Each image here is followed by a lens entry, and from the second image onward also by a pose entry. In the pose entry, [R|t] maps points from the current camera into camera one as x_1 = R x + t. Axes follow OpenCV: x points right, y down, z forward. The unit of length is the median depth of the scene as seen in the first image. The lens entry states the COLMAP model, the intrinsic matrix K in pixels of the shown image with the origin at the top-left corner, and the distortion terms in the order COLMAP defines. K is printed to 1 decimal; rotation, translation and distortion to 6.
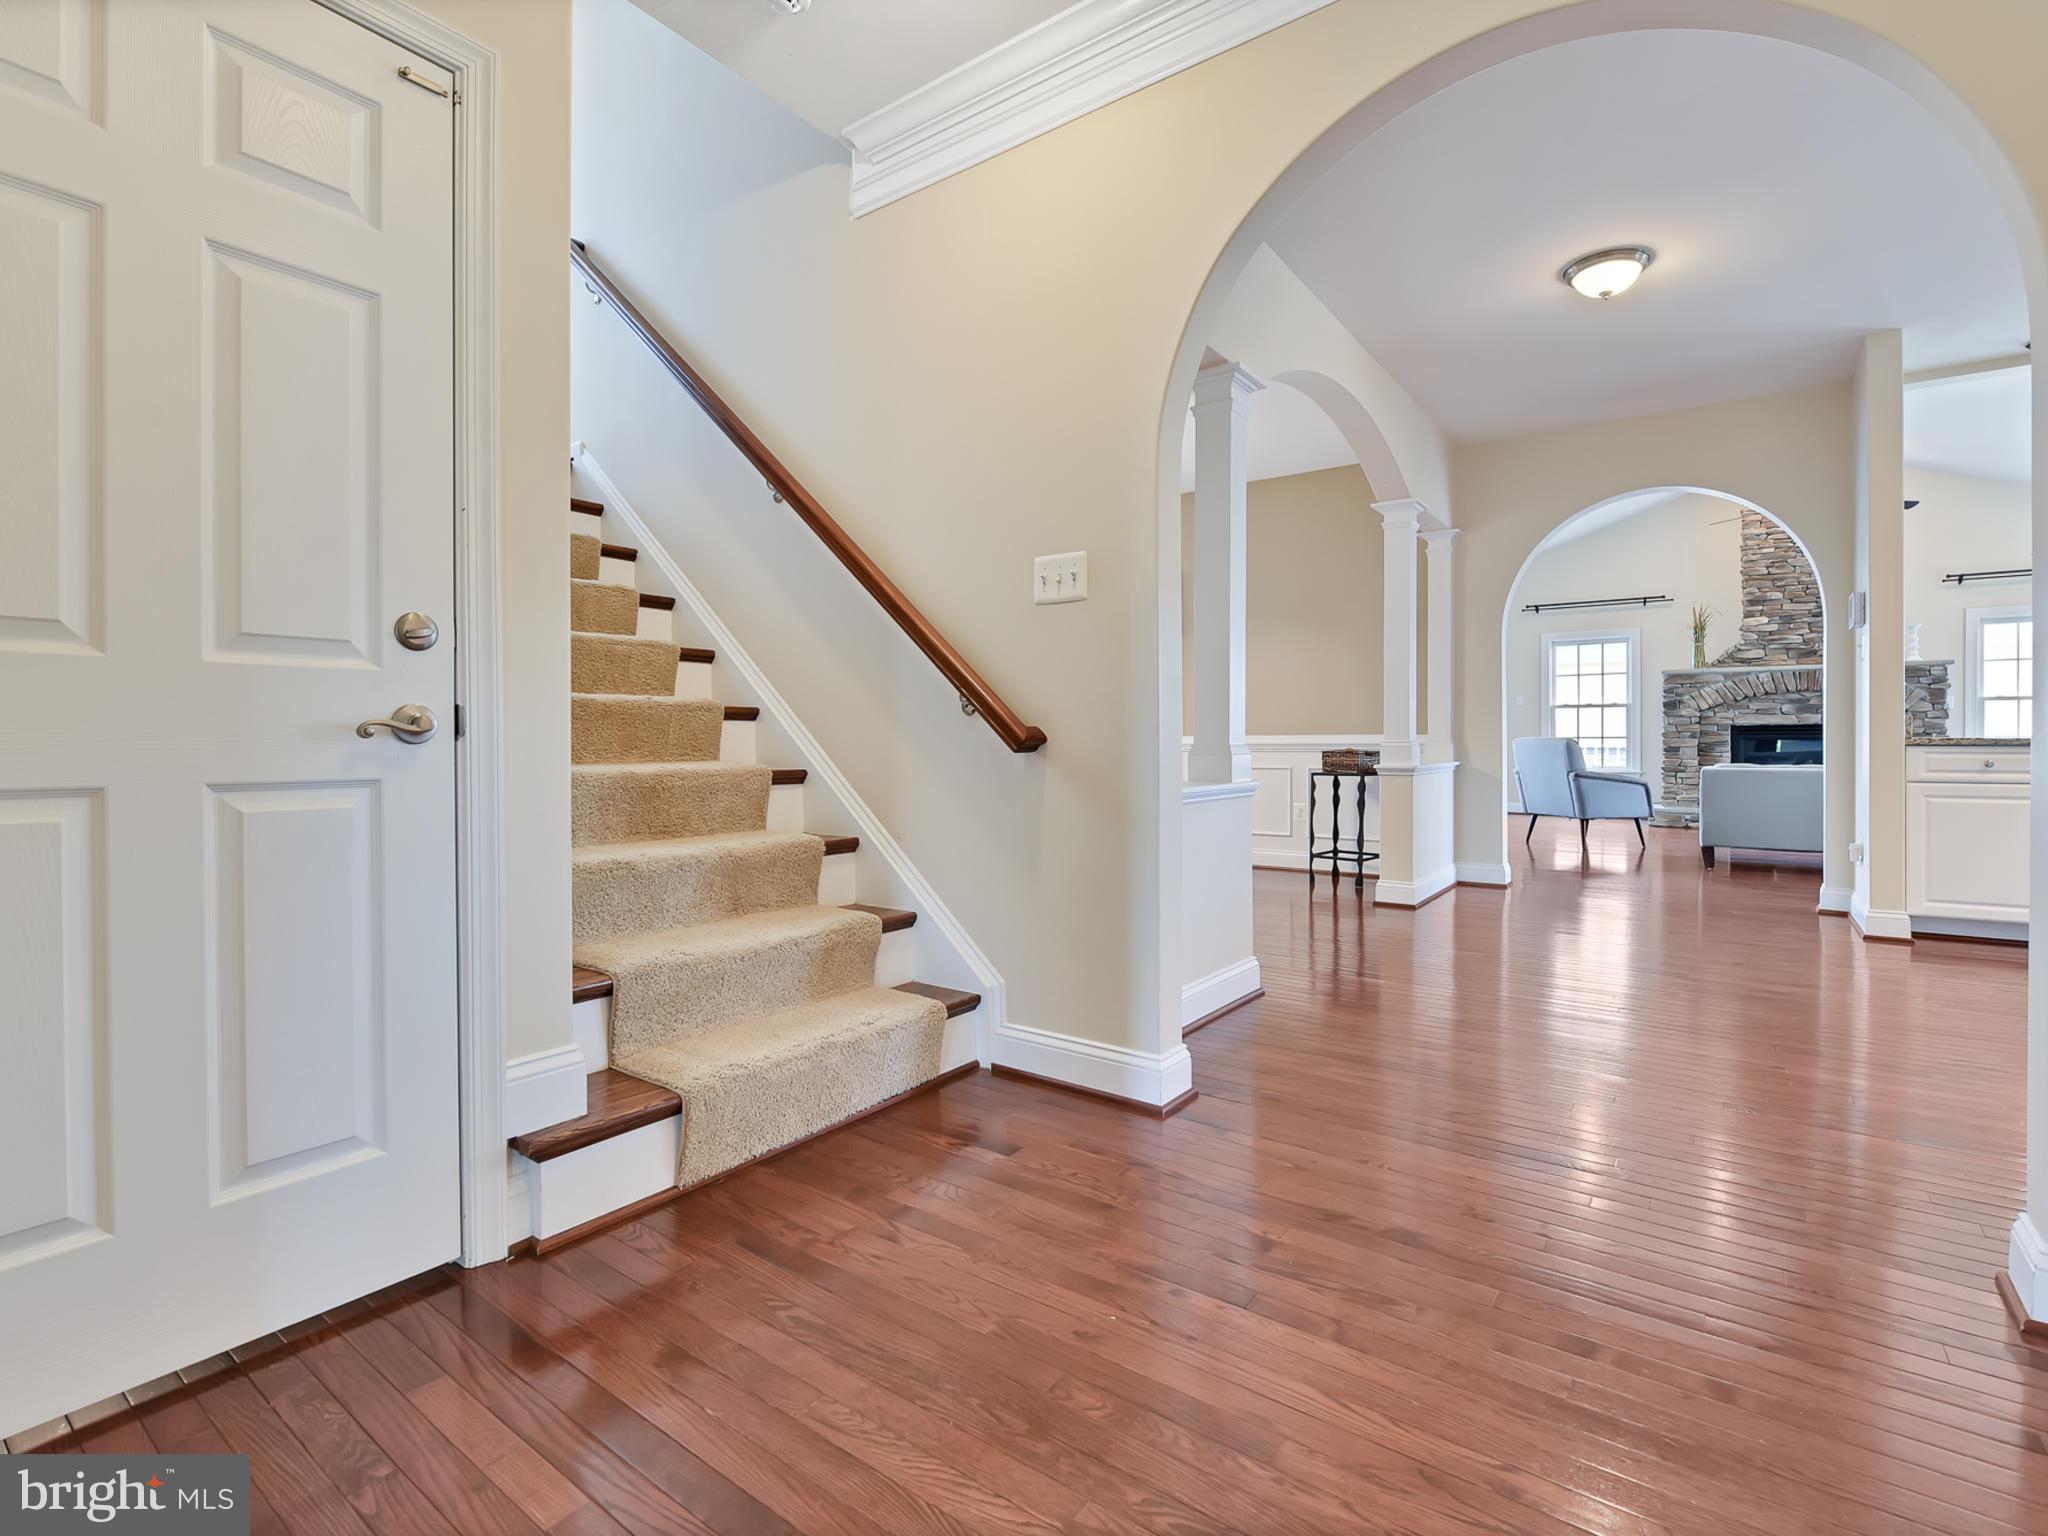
lens RADIAL K [[978.6, 0, 1053.7], [0, 978.6, 755.9], [0, 0, 1]] dist [-0.010042, 0.002189]
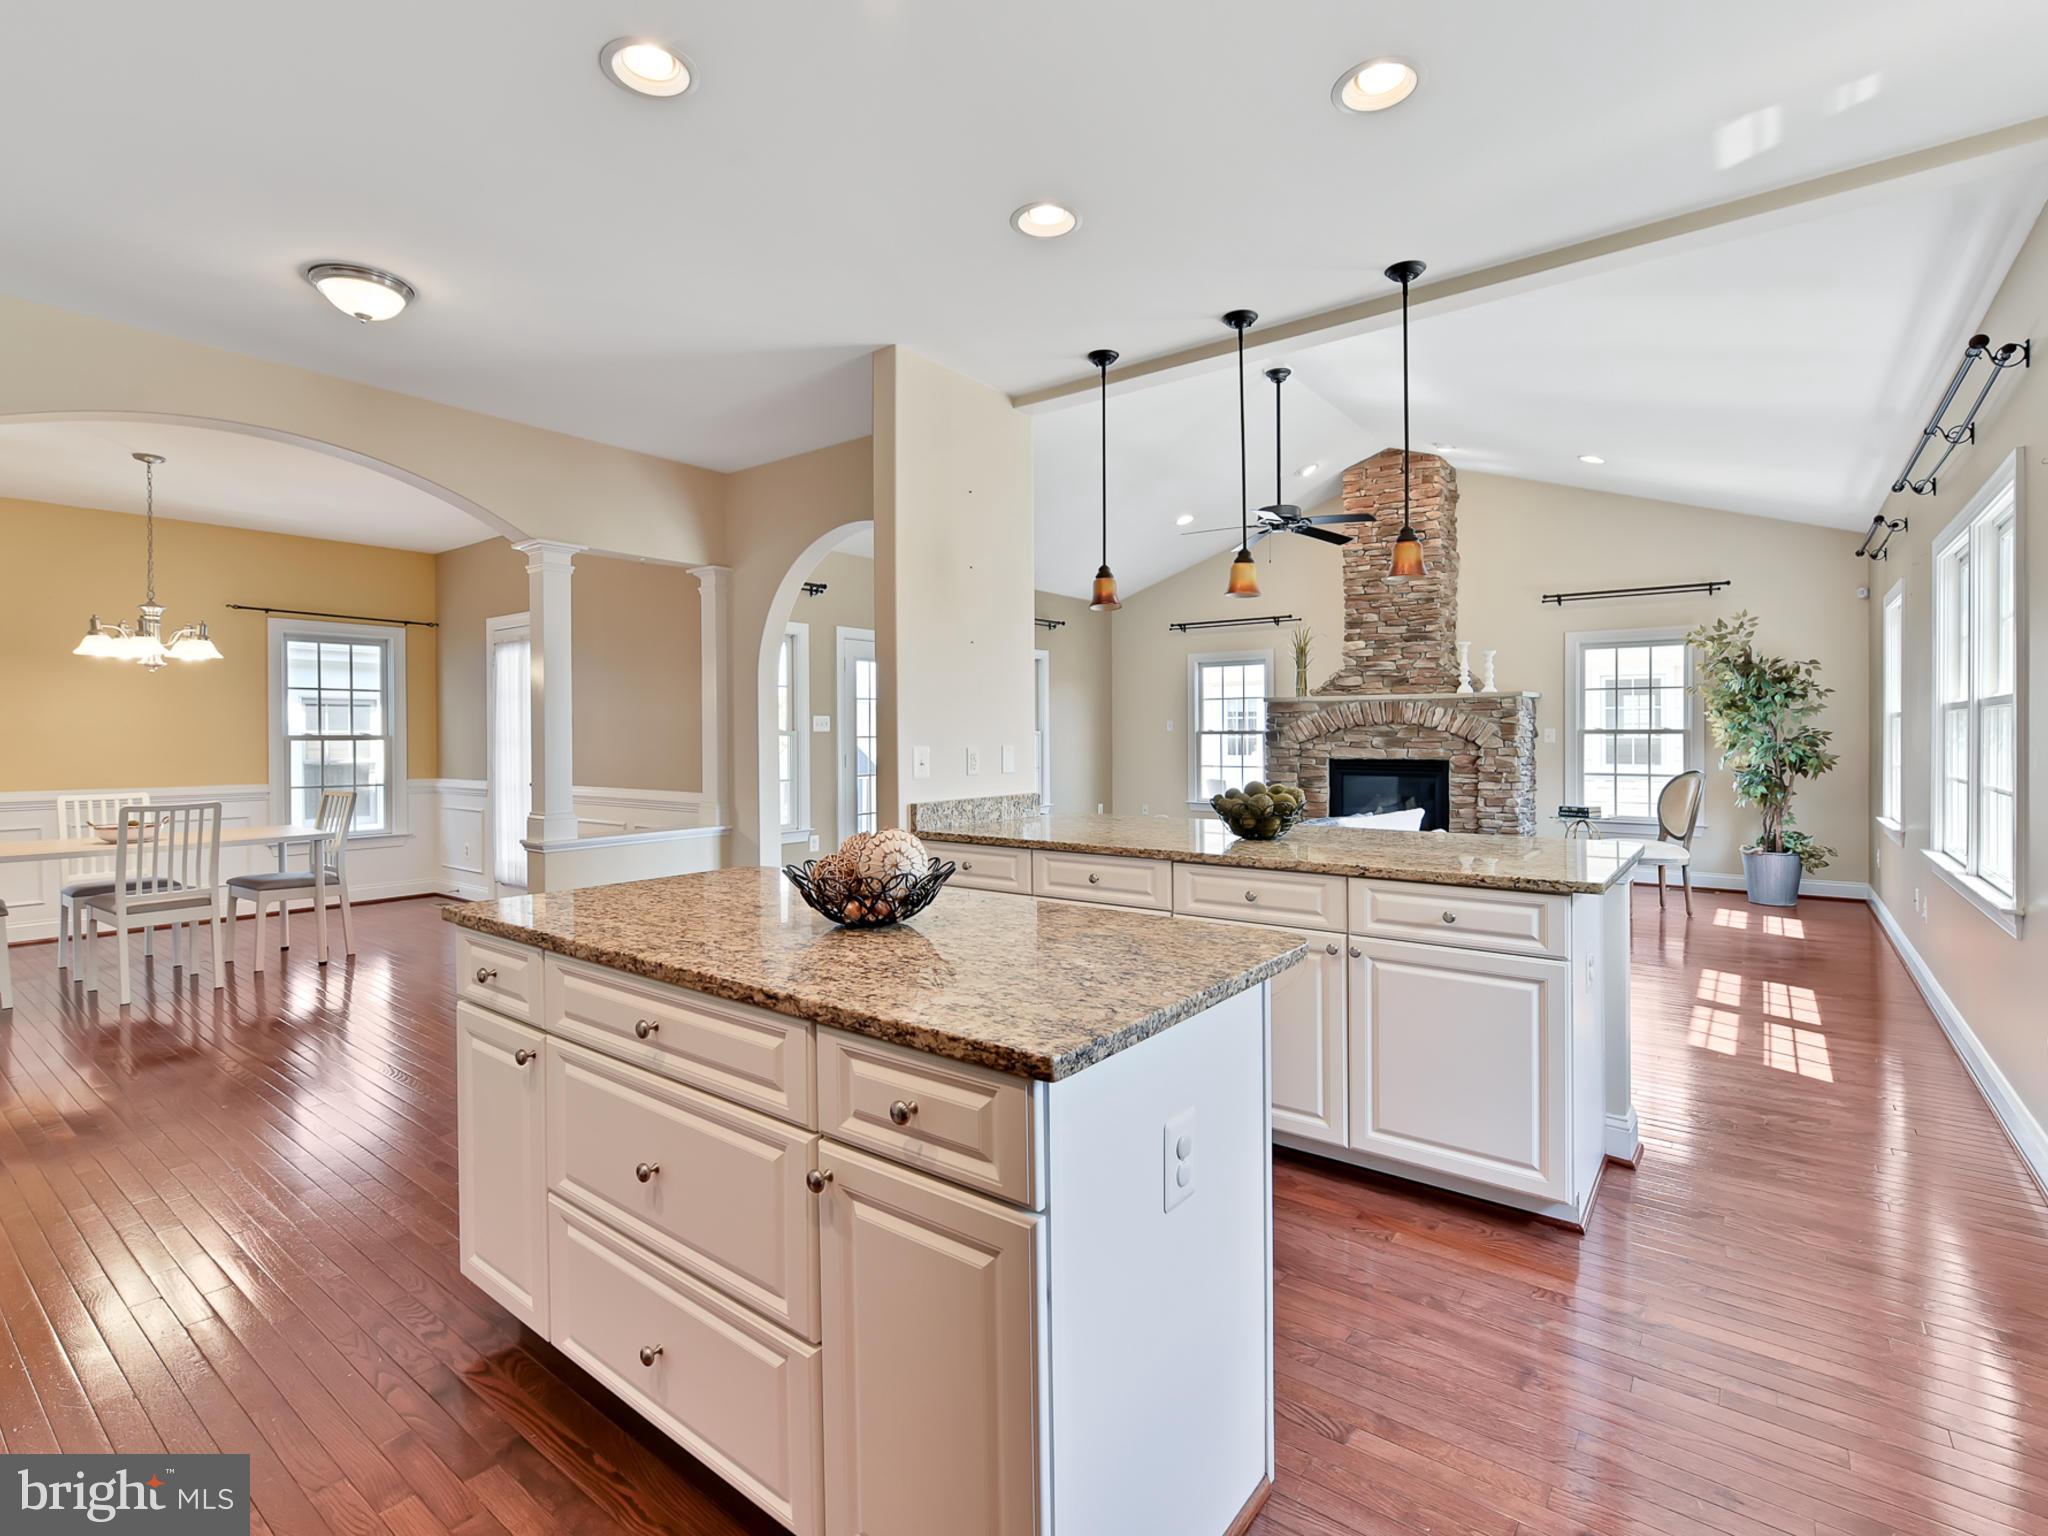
lens RADIAL K [[978.6, 0, 1082.7], [0, 978.6, 746.5], [0, 0, 1]] dist [-0.010042, 0.002189]
pose [[0.999728, 0.001075, -0.023284, 0.484420], [-0.001066, 0.999999, 0.000388, -0.043118], [0.023284, -0.000363, 0.999729, 0.074600]]
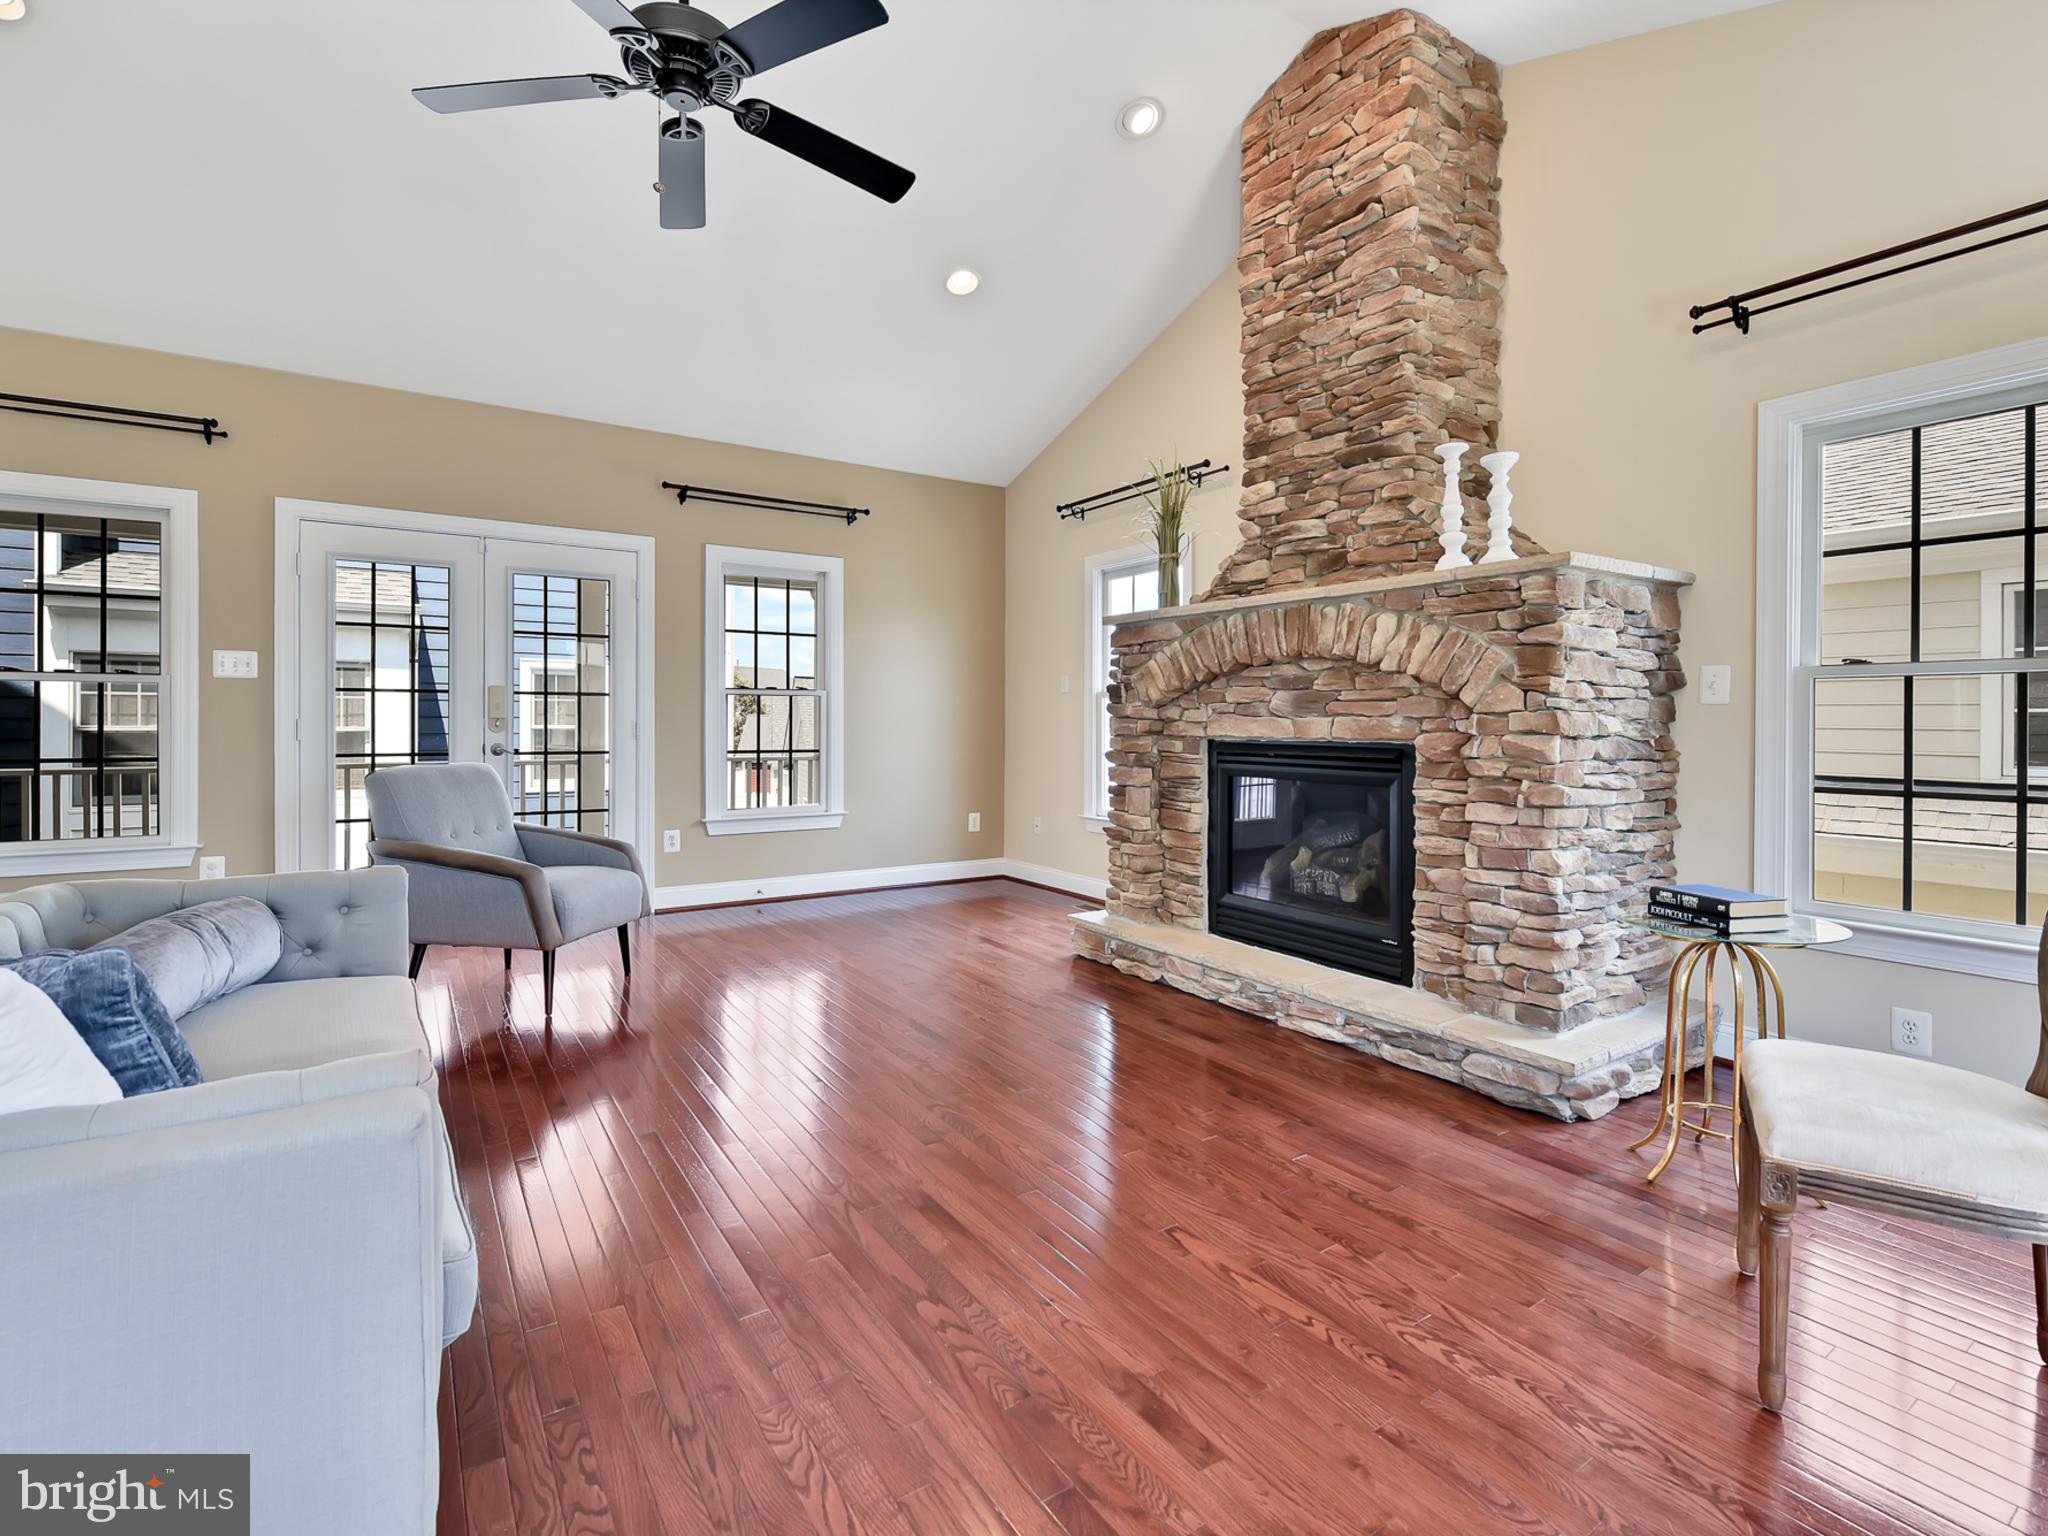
lens RADIAL K [[978.6, 0, 1121.1], [0, 978.6, 732.5], [0, 0, 1]] dist [-0.010042, 0.002189]
pose [[0.939291, 0.011178, -0.342940, 0.806923], [-0.013110, 0.999909, -0.003314, -0.032829], [0.342872, 0.007609, 0.939351, 0.581921]]
